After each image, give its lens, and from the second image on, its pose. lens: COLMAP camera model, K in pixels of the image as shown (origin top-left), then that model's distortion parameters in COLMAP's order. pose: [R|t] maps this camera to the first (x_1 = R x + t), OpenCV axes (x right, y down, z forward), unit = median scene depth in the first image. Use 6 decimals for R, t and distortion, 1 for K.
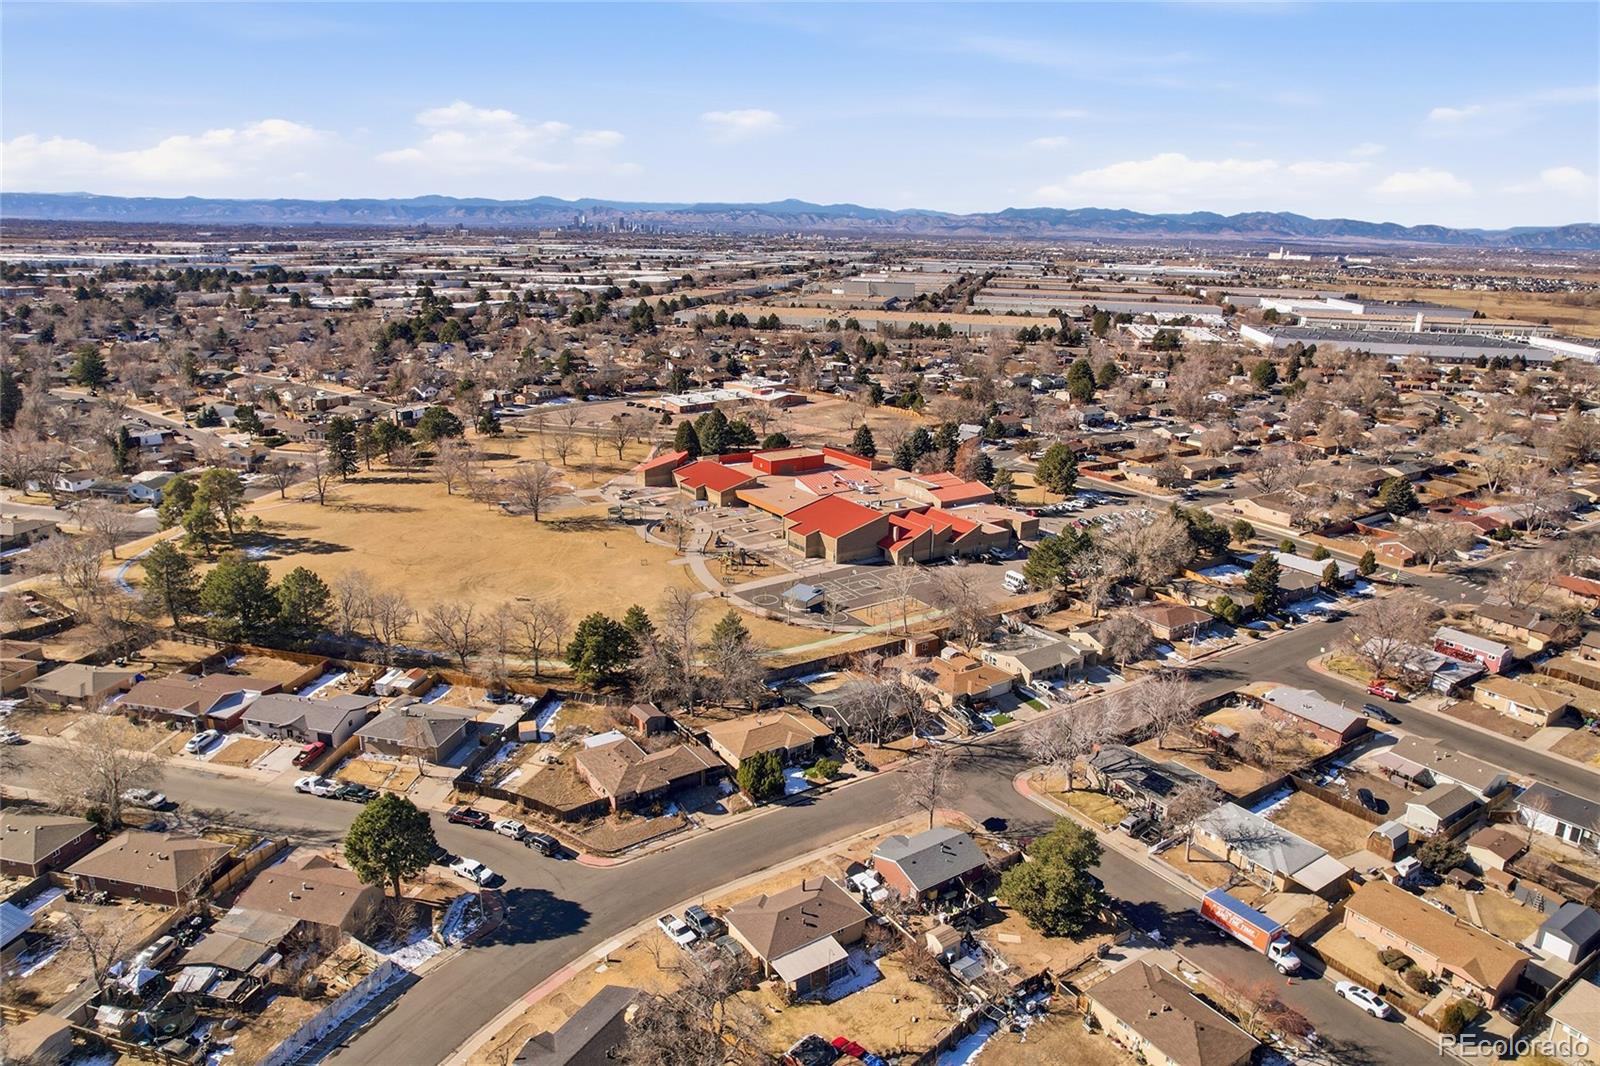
lens RADIAL K [[1030.9, 0, 797.6], [0, 1030.9, 503.6], [0, 0, 1]] dist [-0.075851, 0.068448]
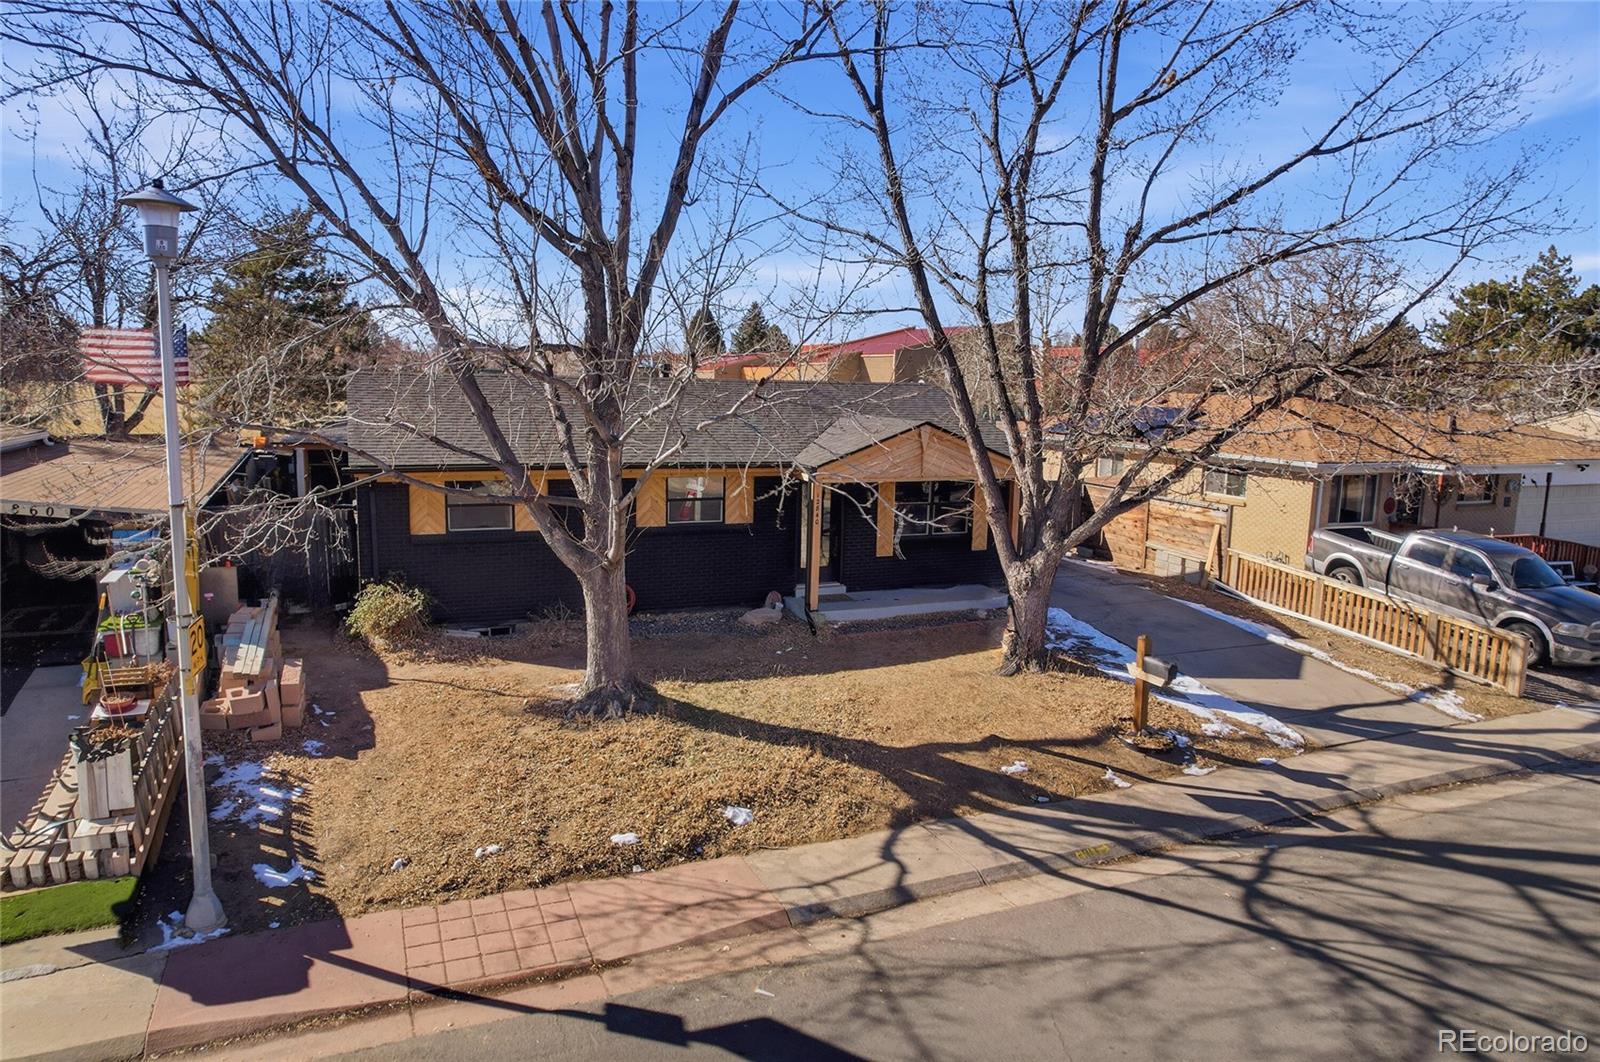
lens RADIAL K [[1030.9, 0, 797.6], [0, 1030.9, 501.6], [0, 0, 1]] dist [-0.075851, 0.068448]
pose [[0.983852, 0.022073, -0.177617, 0.094198], [-0.047599, 0.988898, -0.140768, 0.194415], [0.172538, 0.146949, 0.973980, 0.763781]]
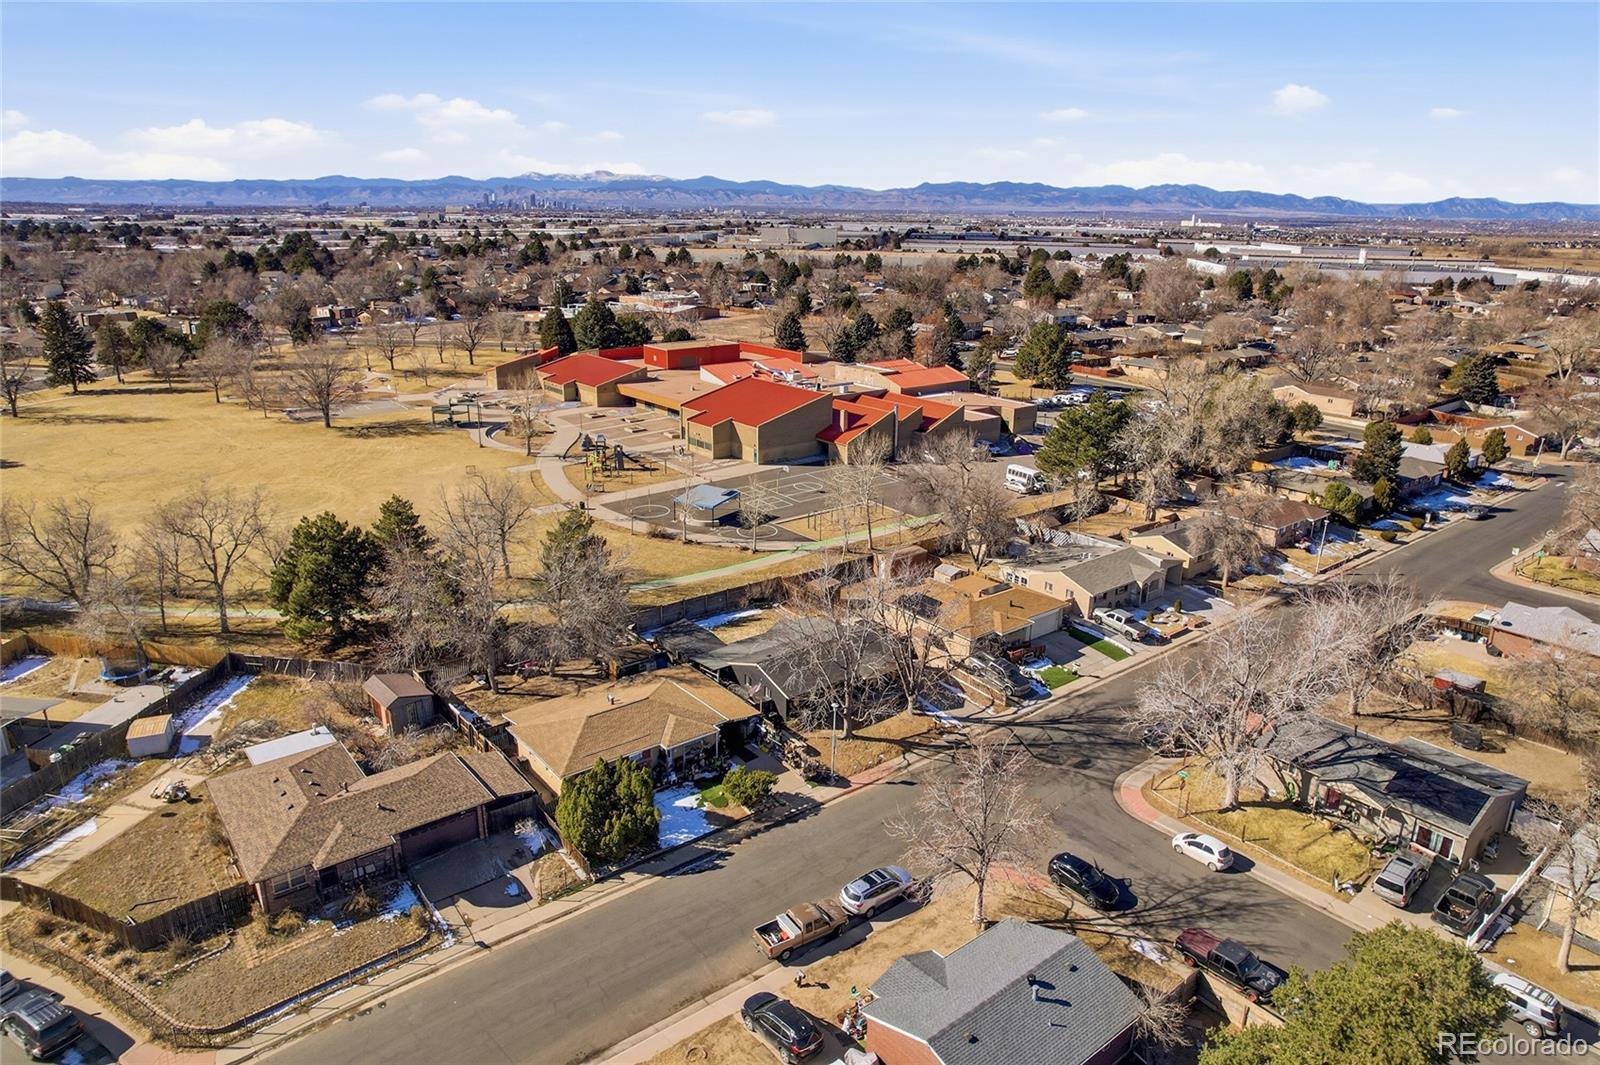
lens RADIAL K [[1030.9, 0, 797.6], [0, 1030.9, 503.1], [0, 0, 1]] dist [-0.075851, 0.068448]
pose [[0.996892, -0.030330, 0.072704, 0.016804], [0.028877, 0.999363, 0.020956, 0.089688], [-0.073294, -0.018791, 0.997133, 0.405814]]
